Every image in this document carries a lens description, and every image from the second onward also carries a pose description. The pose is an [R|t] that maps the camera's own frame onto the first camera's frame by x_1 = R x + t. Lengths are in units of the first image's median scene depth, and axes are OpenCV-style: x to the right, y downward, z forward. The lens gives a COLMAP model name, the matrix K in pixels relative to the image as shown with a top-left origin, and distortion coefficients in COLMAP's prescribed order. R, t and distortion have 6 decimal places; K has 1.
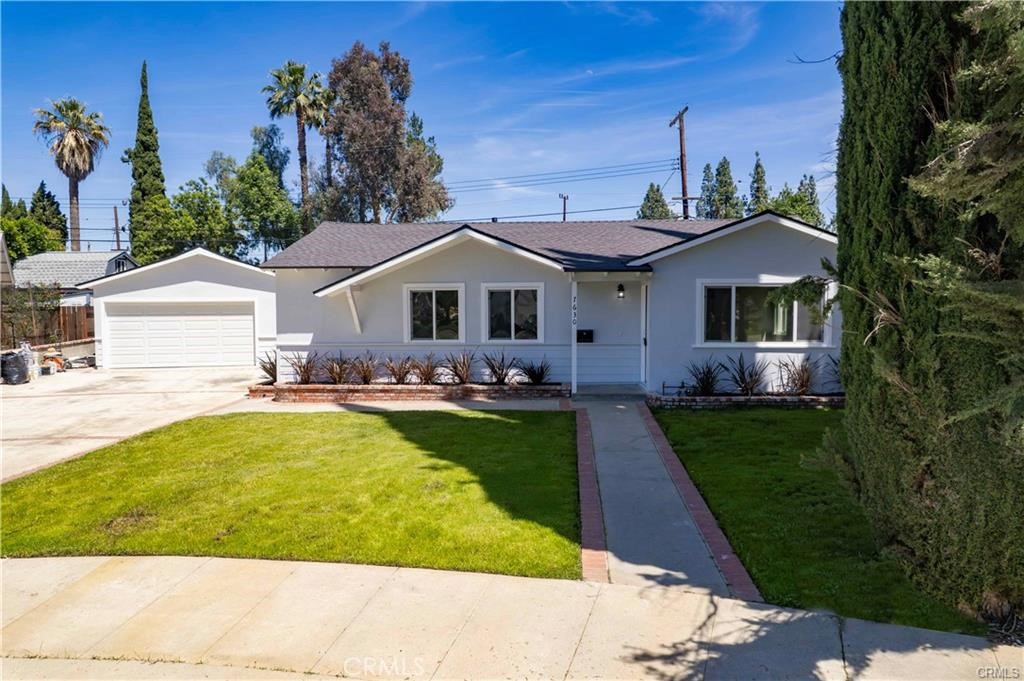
lens RADIAL K [[655.2, 0, 512.0], [0, 655.2, 340.5], [0, 0, 1]] dist [-0.057700, 0.000082]
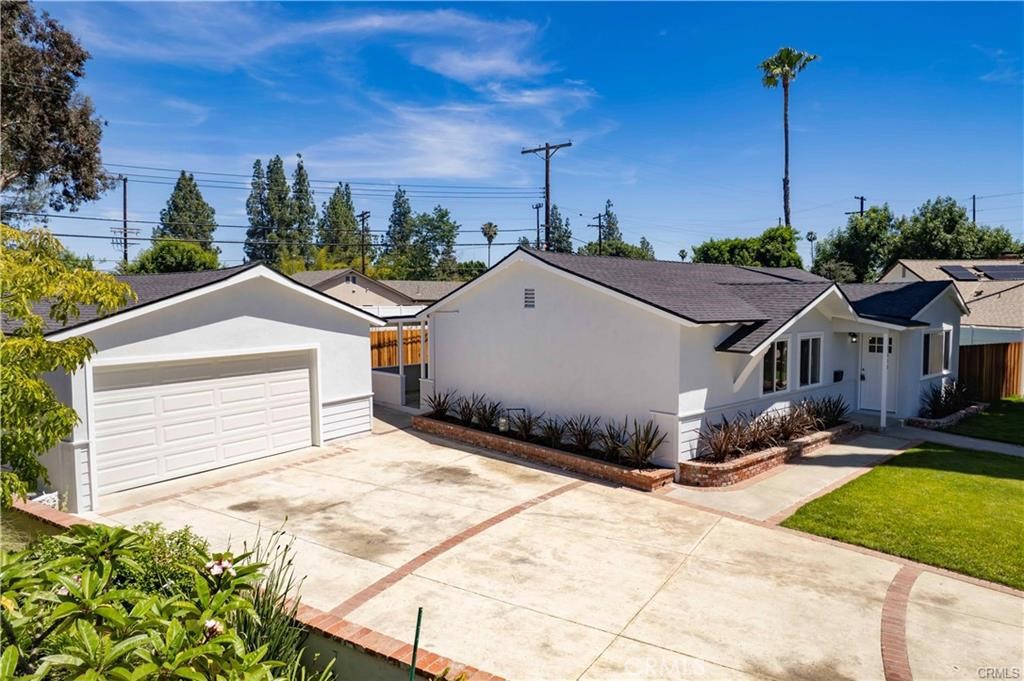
lens RADIAL K [[657.4, 0, 515.3], [0, 657.4, 336.8], [0, 0, 1]] dist [-0.068522, 0.059491]
pose [[0.696338, -0.035601, 0.716831, -0.769934], [0.035662, 0.999252, 0.014984, -0.079449], [-0.716827, 0.015130, 0.697086, 0.419230]]
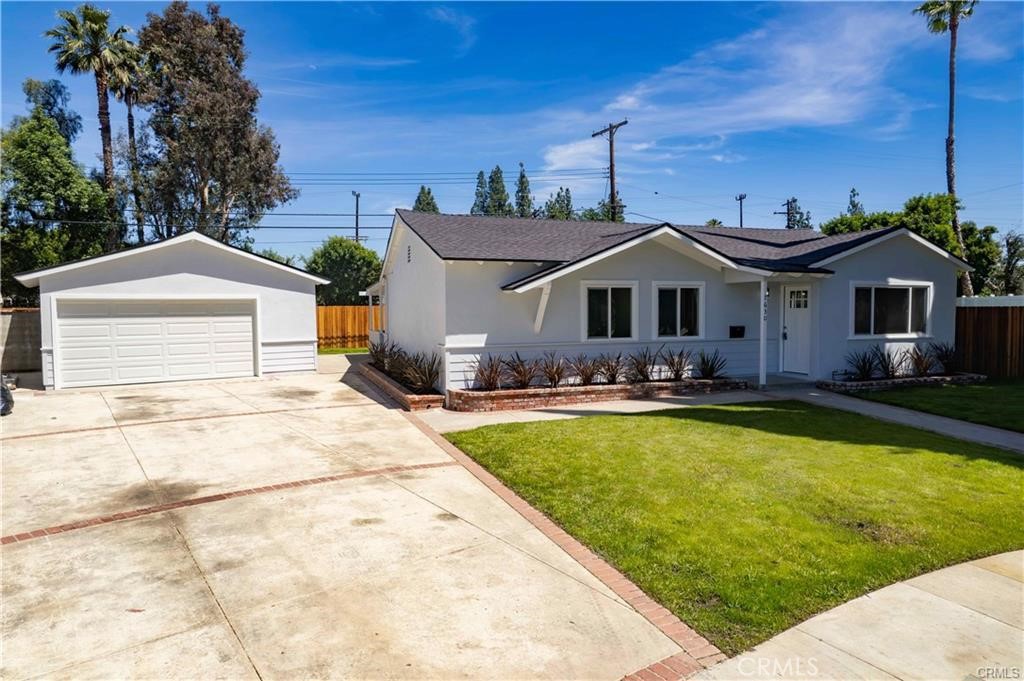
lens RADIAL K [[657.4, 0, 515.3], [0, 657.4, 336.8], [0, 0, 1]] dist [-0.068522, 0.059491]
pose [[0.915780, -0.018173, 0.401269, -0.452792], [0.021746, 0.999754, -0.004352, -0.001468], [-0.401091, 0.012711, 0.915950, 0.111143]]
